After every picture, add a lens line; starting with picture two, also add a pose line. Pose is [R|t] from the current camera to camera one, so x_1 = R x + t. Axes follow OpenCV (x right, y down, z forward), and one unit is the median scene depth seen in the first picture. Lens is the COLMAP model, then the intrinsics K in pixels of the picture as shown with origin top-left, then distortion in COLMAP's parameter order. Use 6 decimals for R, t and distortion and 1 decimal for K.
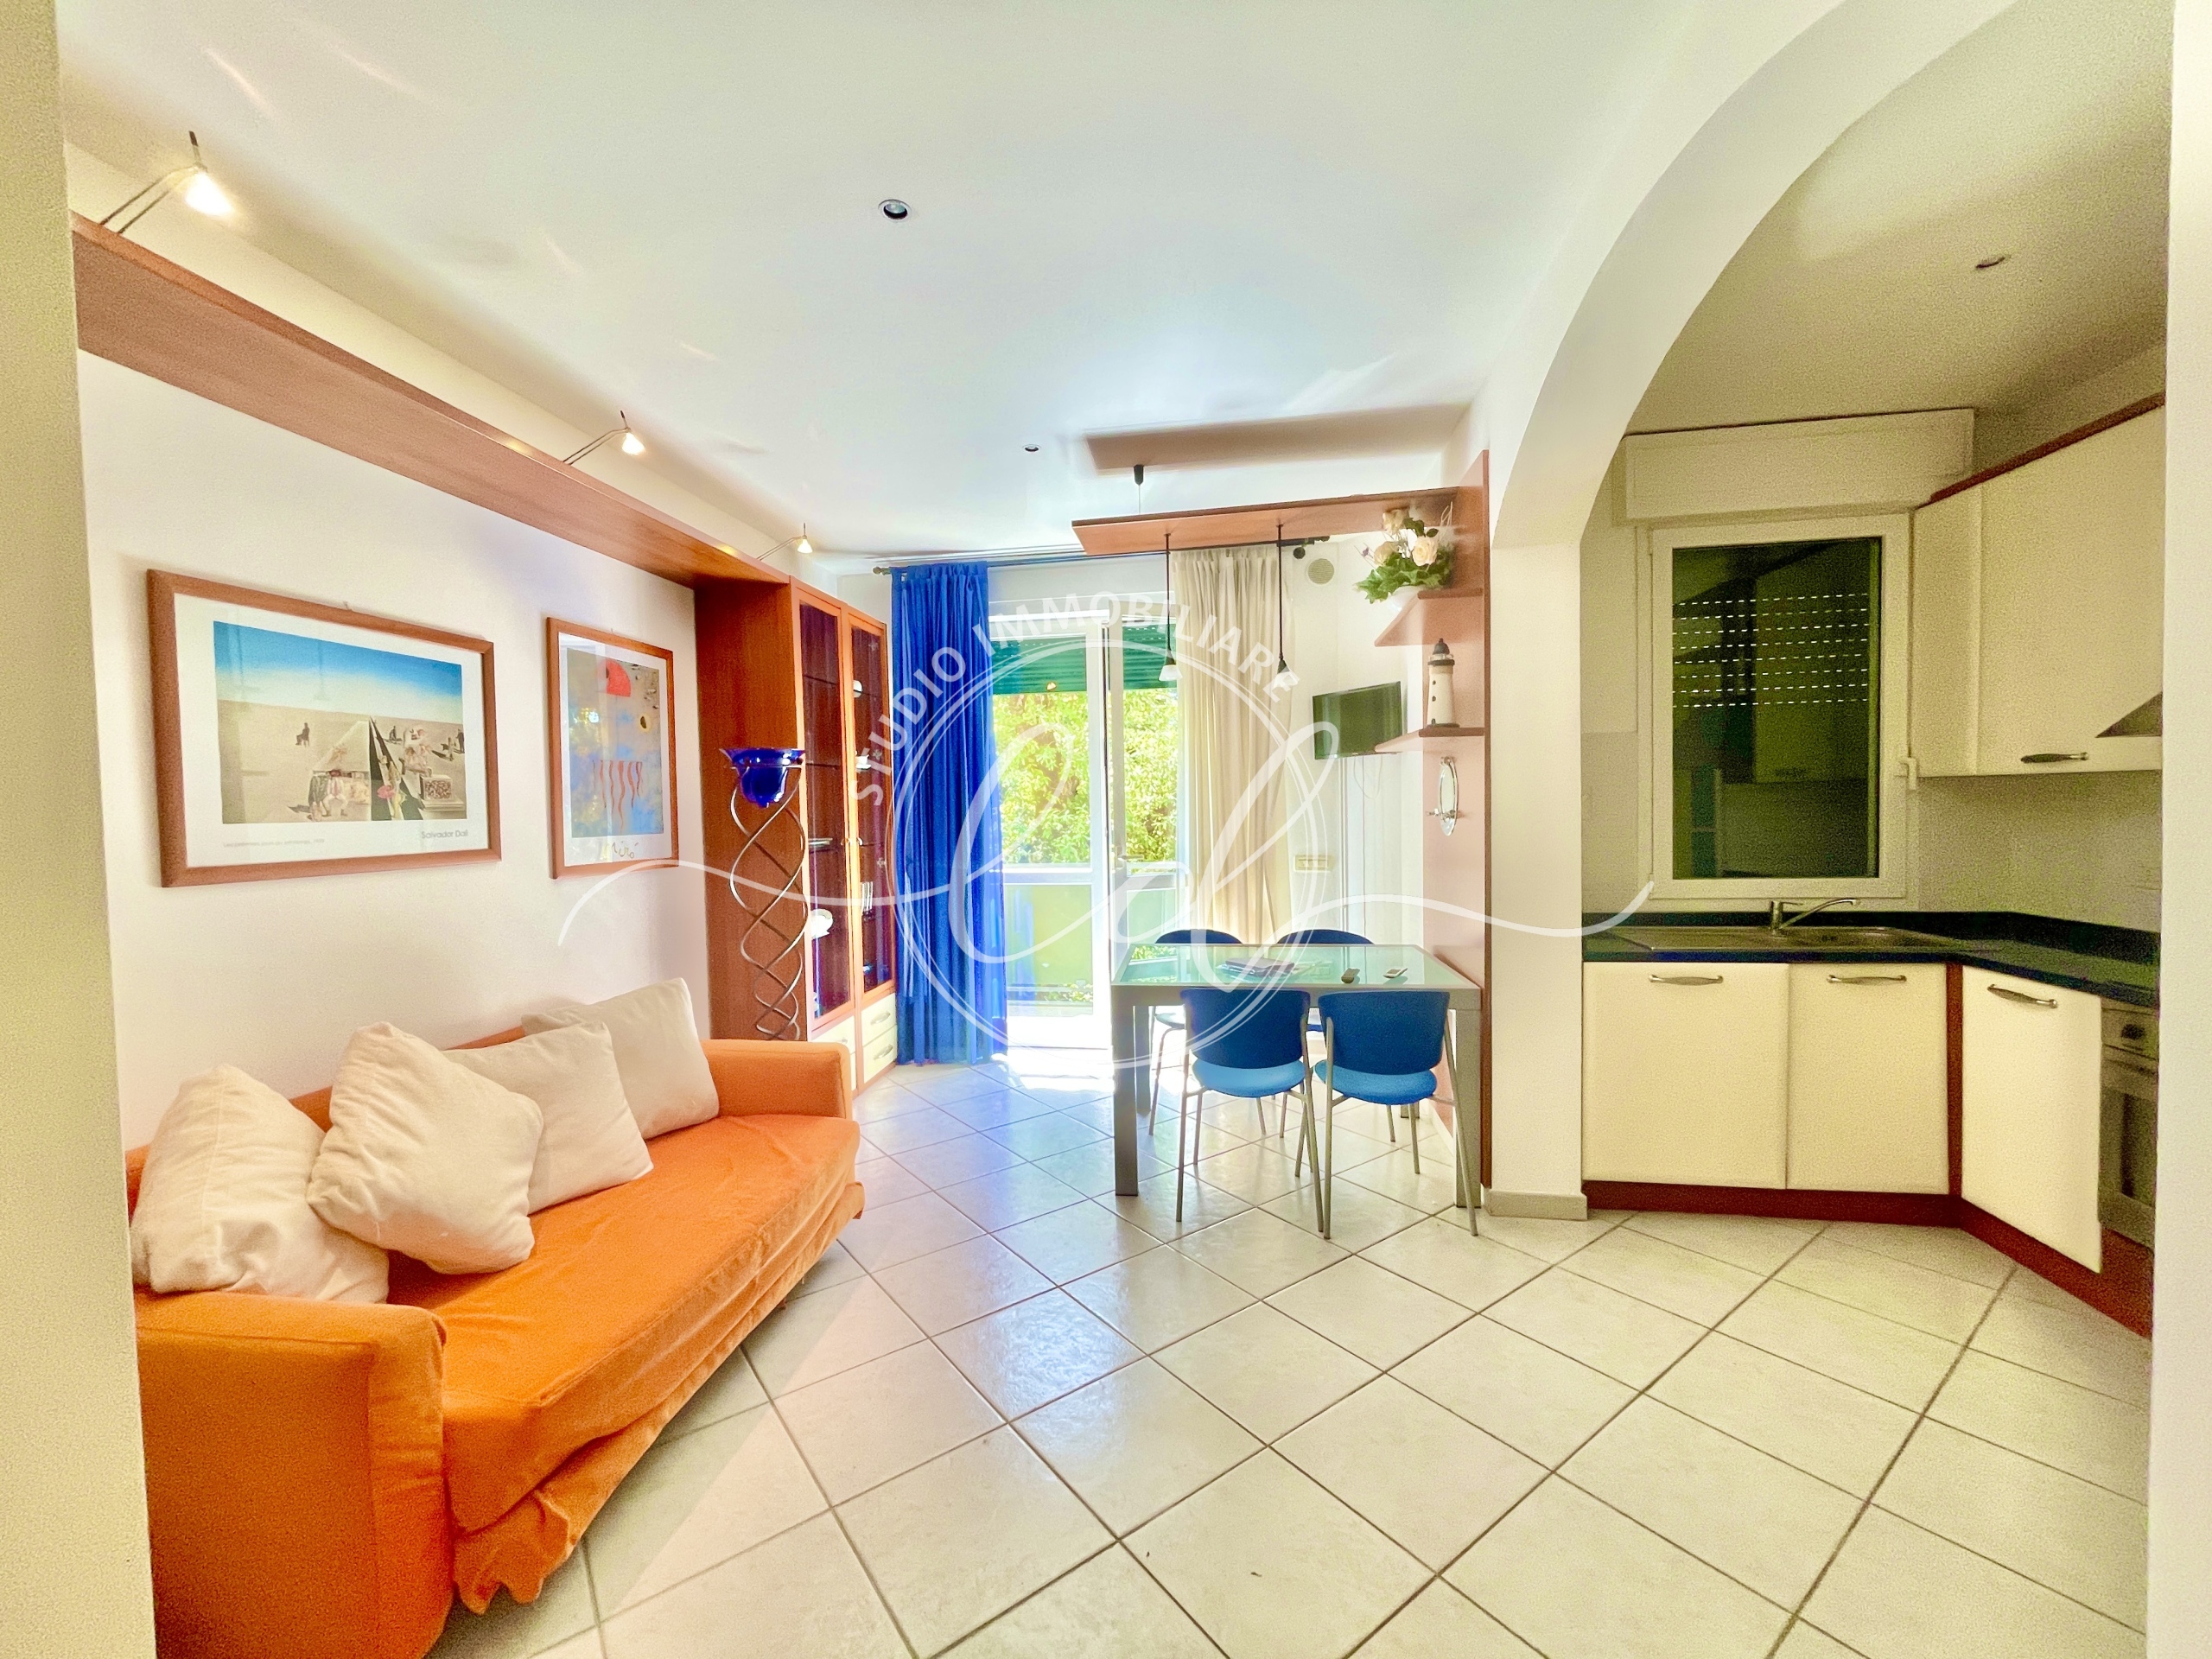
lens RADIAL K [[895.1, 0, 1095.0], [0, 895.1, 824.1], [0, 0, 1]] dist [-0.002262, 0.000026]
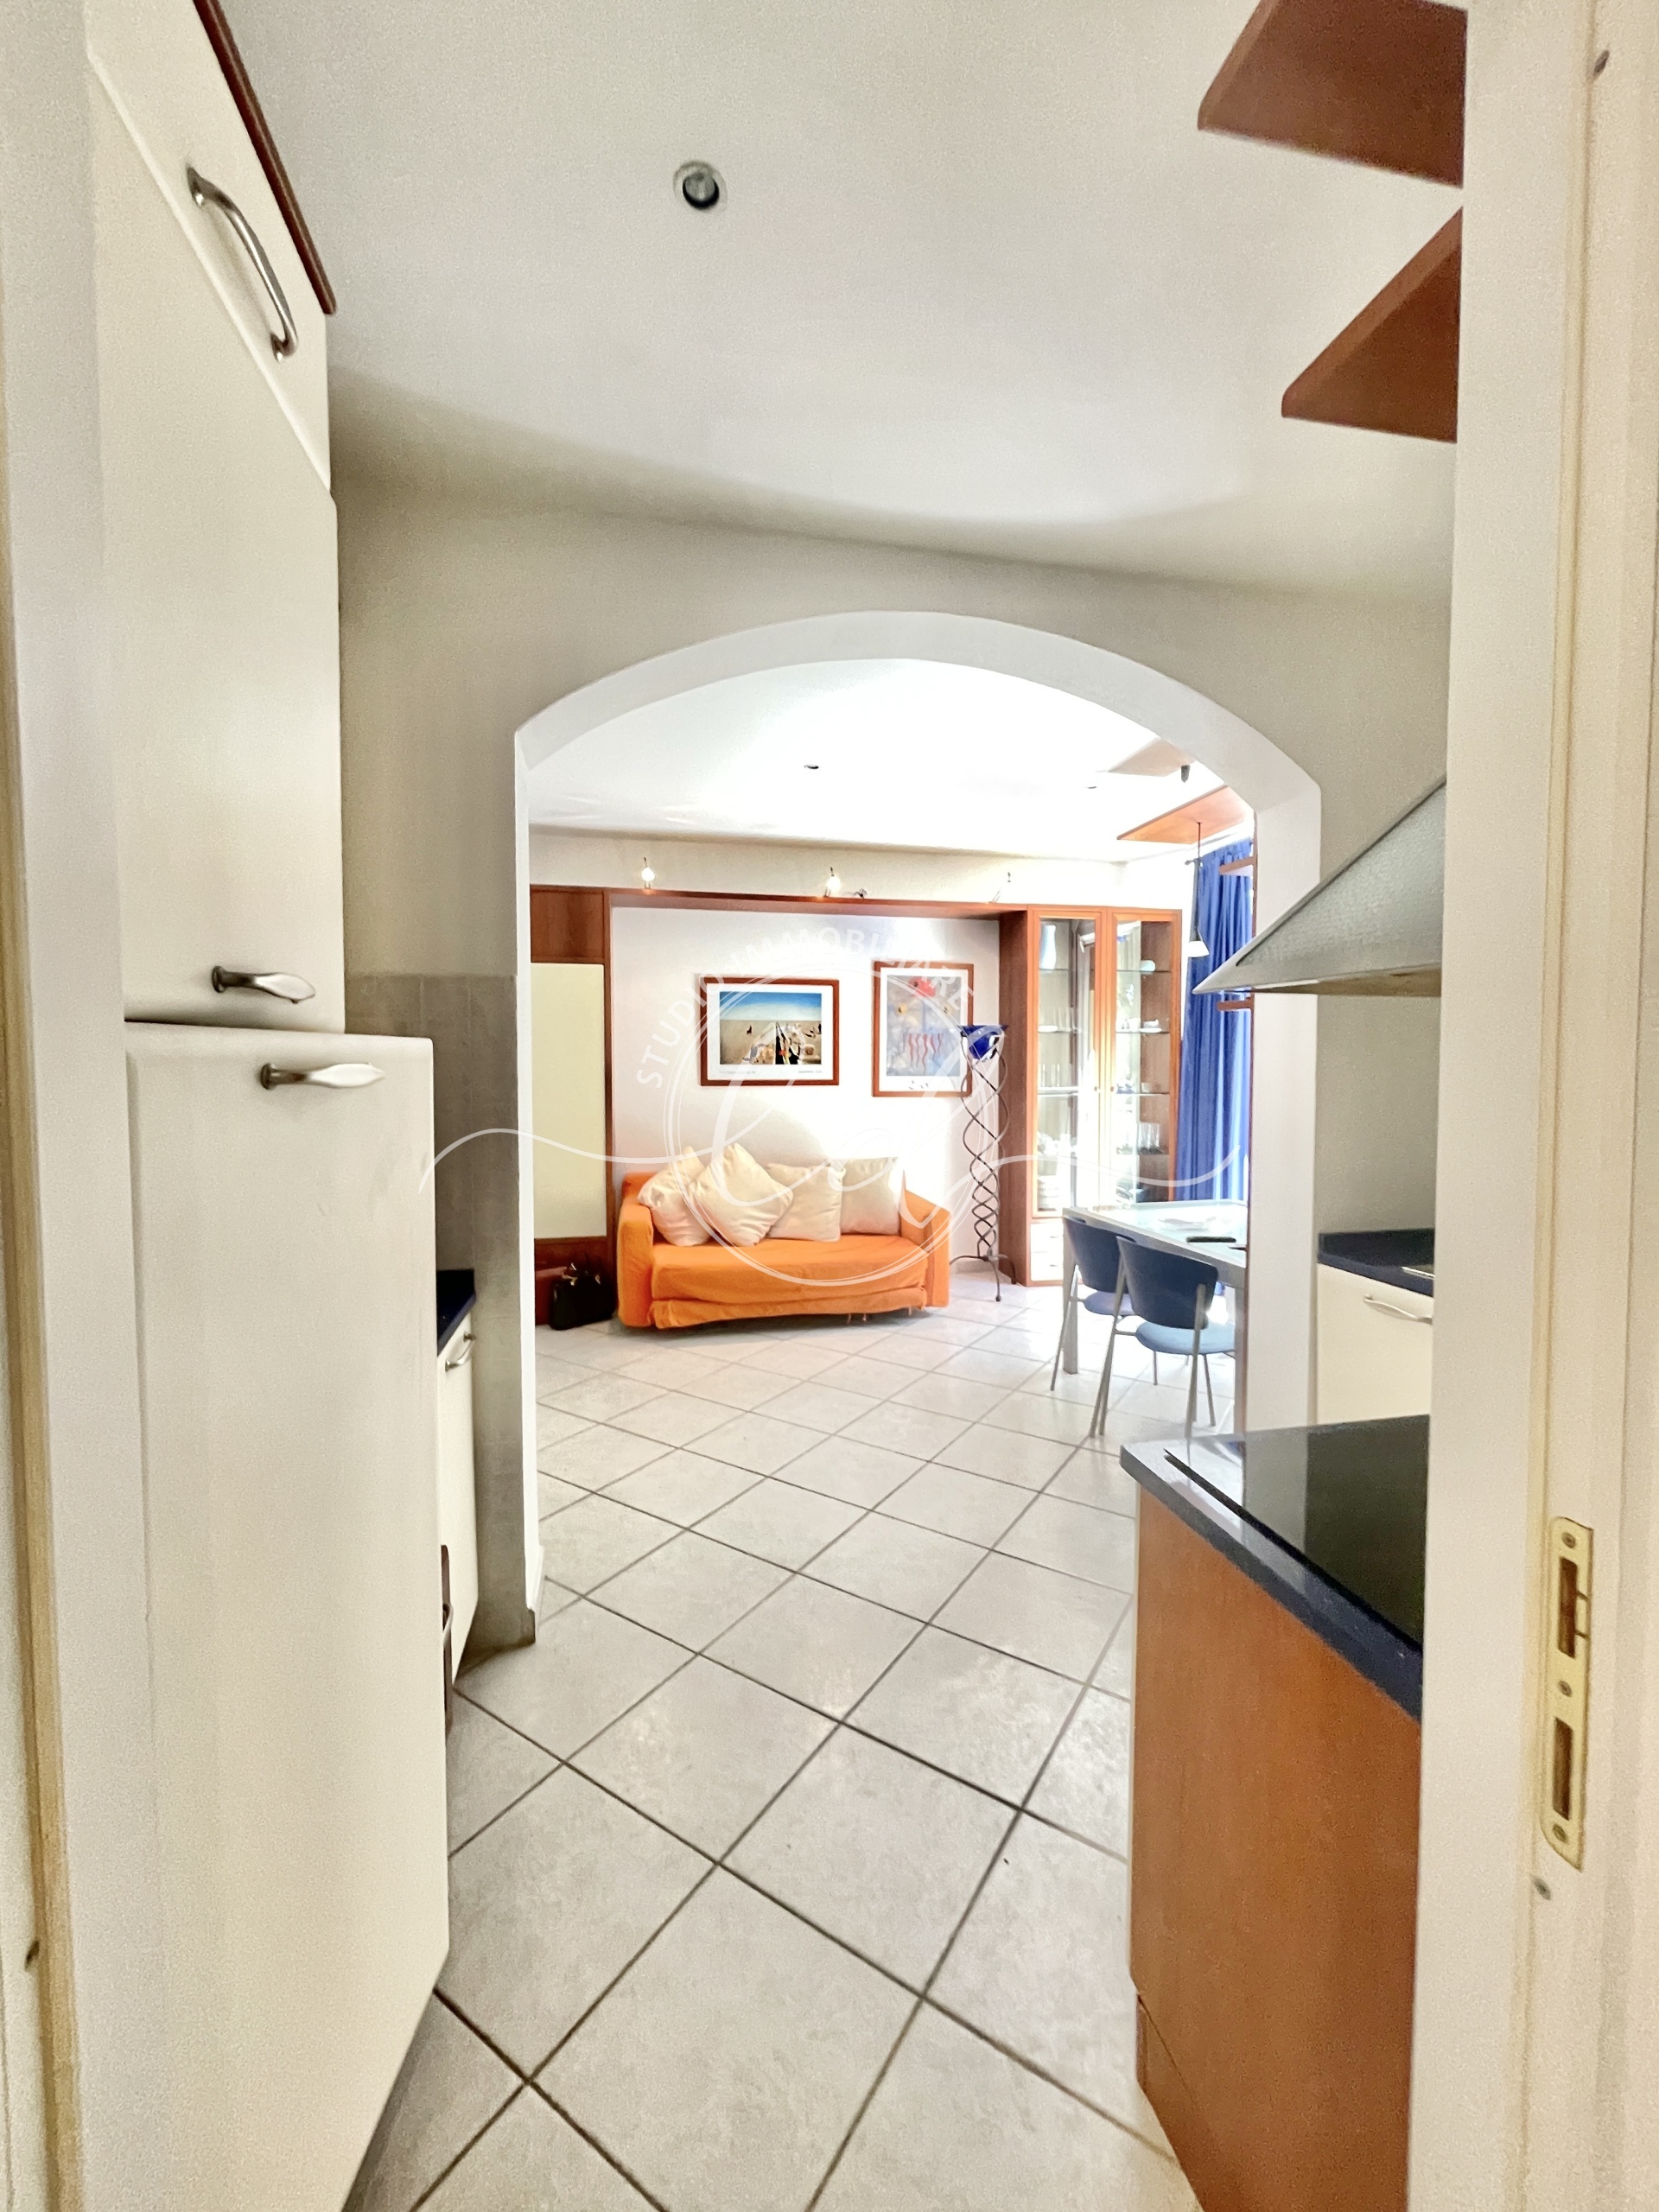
lens RADIAL K [[895.1, 0, 820.6], [0, 895.1, 1097.0], [0, 0, 1]] dist [-0.002262, 0.000026]
pose [[0.347018, 0.061697, -0.935827, 1.328539], [-0.027824, 0.998072, 0.055484, -0.049023], [0.937446, 0.006784, 0.348065, 0.251595]]
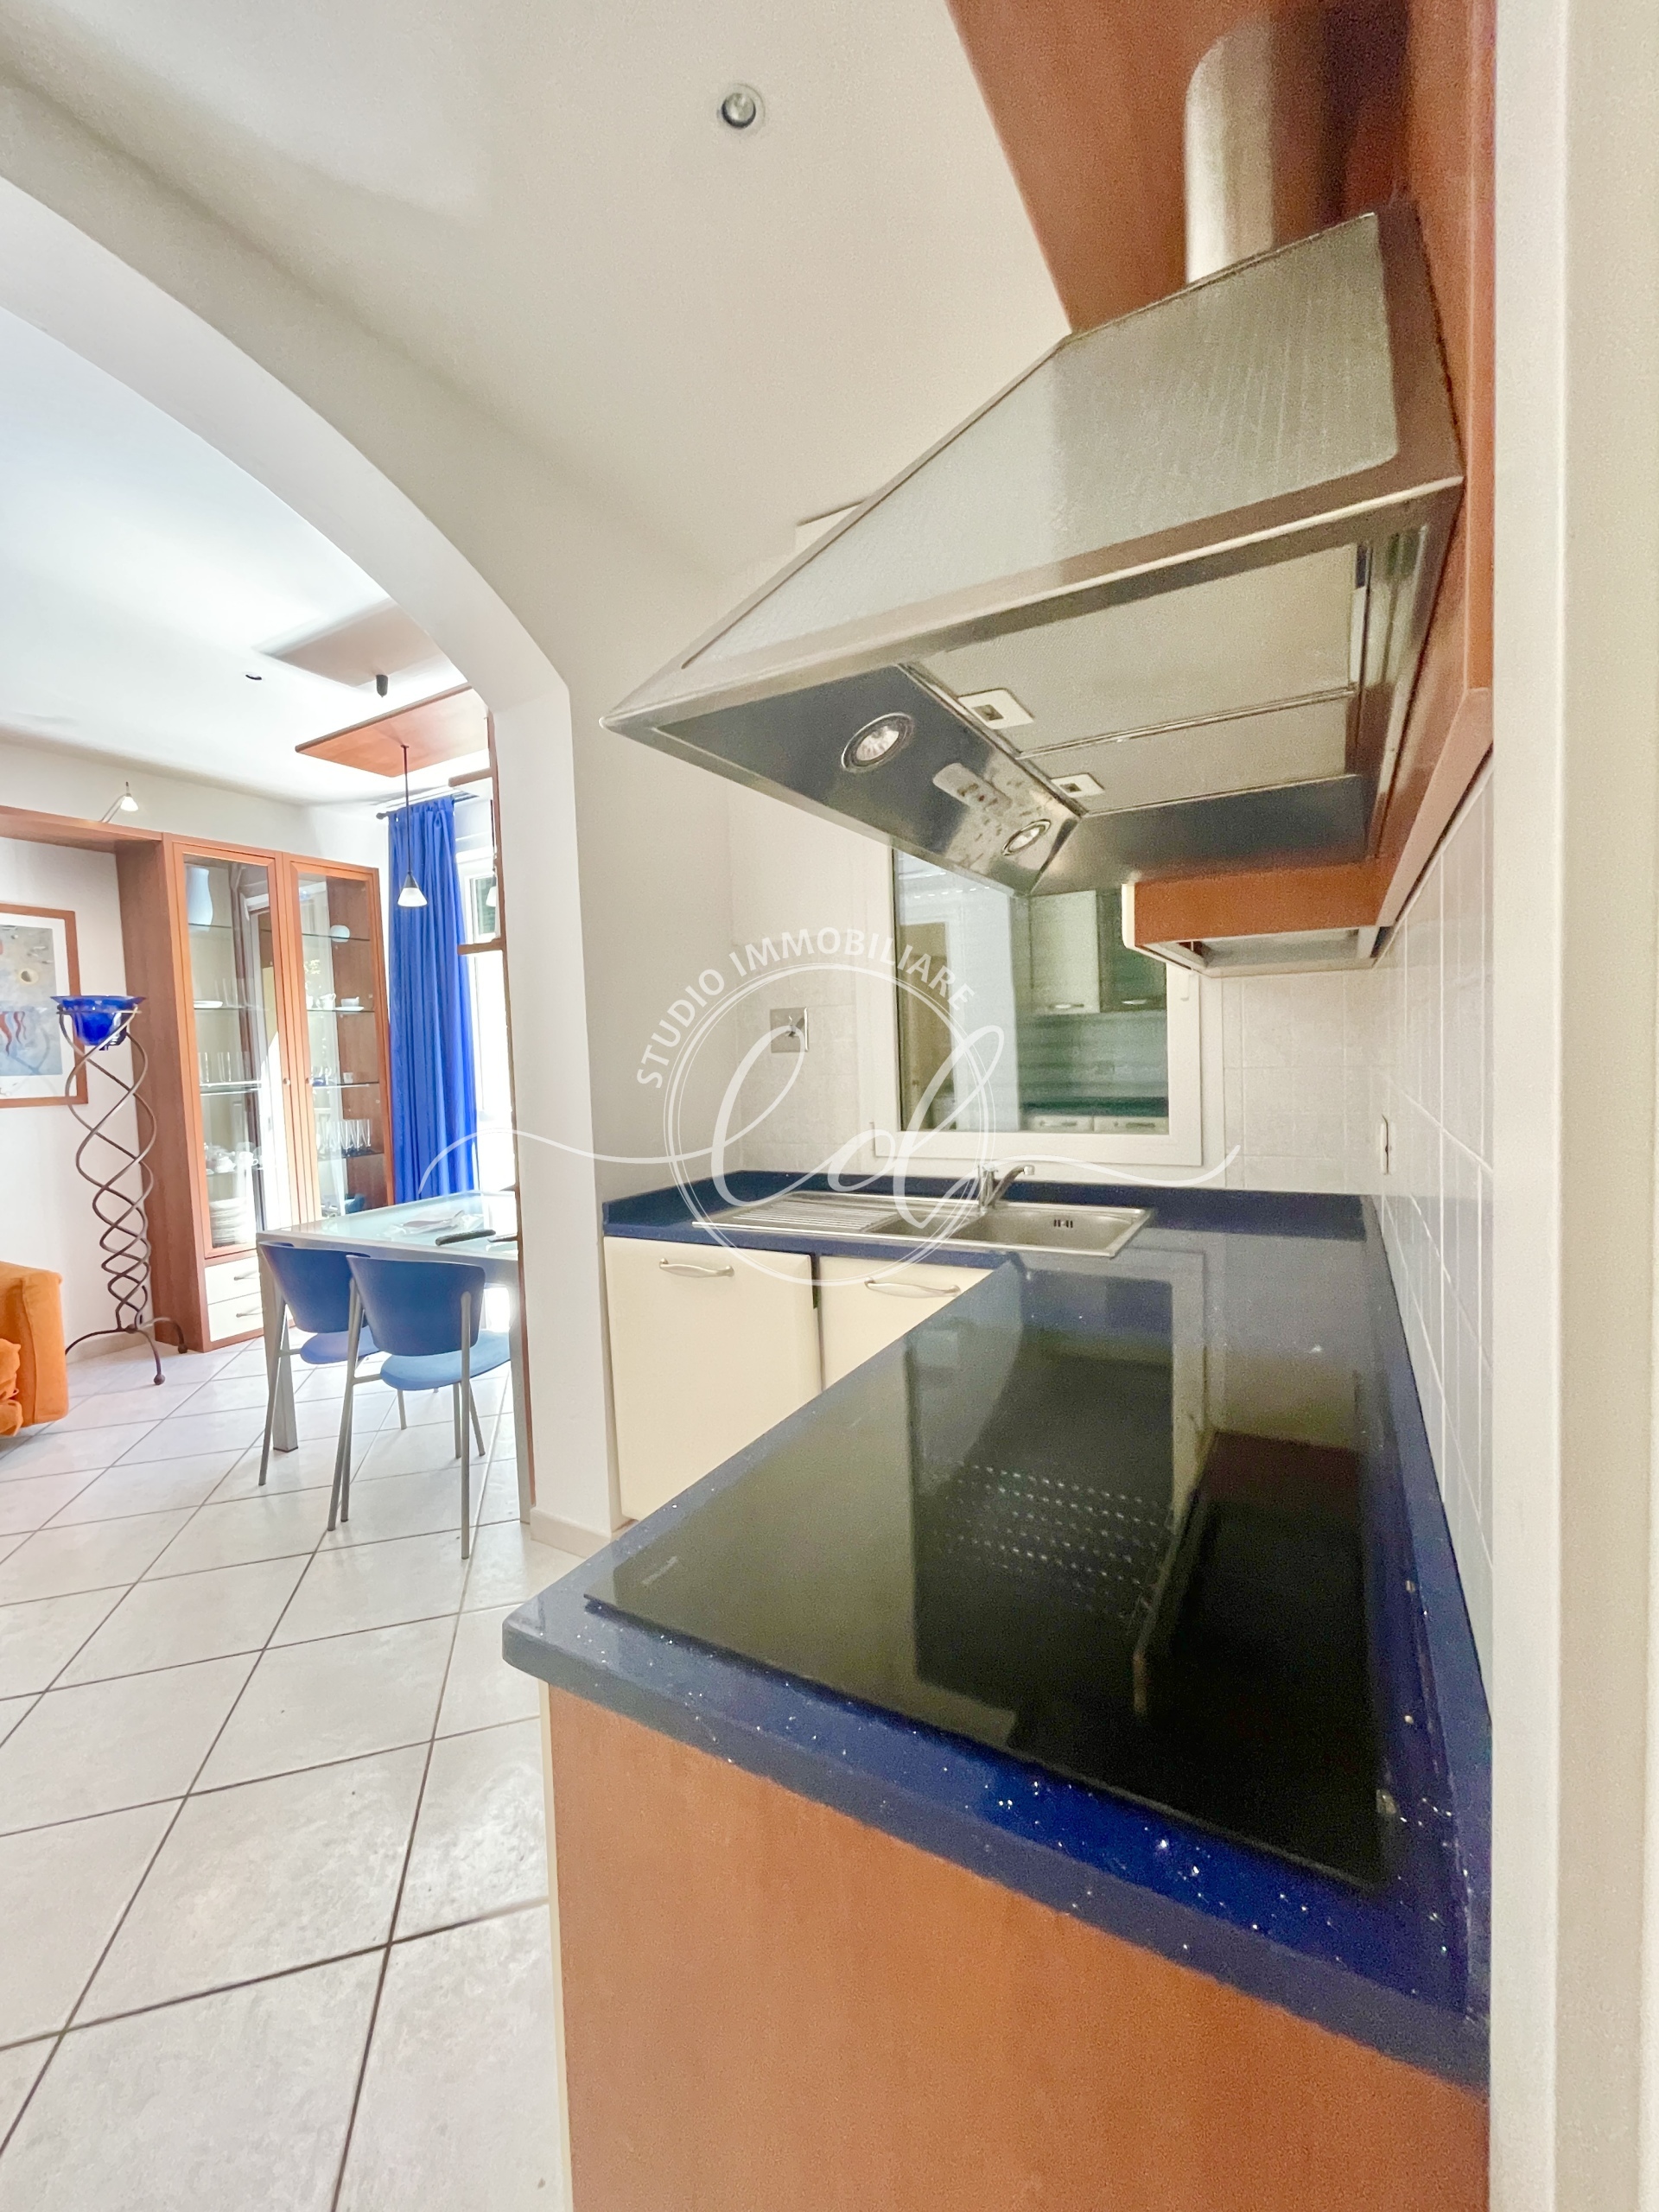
lens RADIAL K [[895.1, 0, 824.6], [0, 895.1, 1091.5], [0, 0, 1]] dist [-0.002262, 0.000026]
pose [[0.936868, 0.001932, -0.349677, 1.109053], [0.010466, 0.999382, 0.033565, 0.006322], [0.349525, -0.035106, 0.936269, 0.379352]]
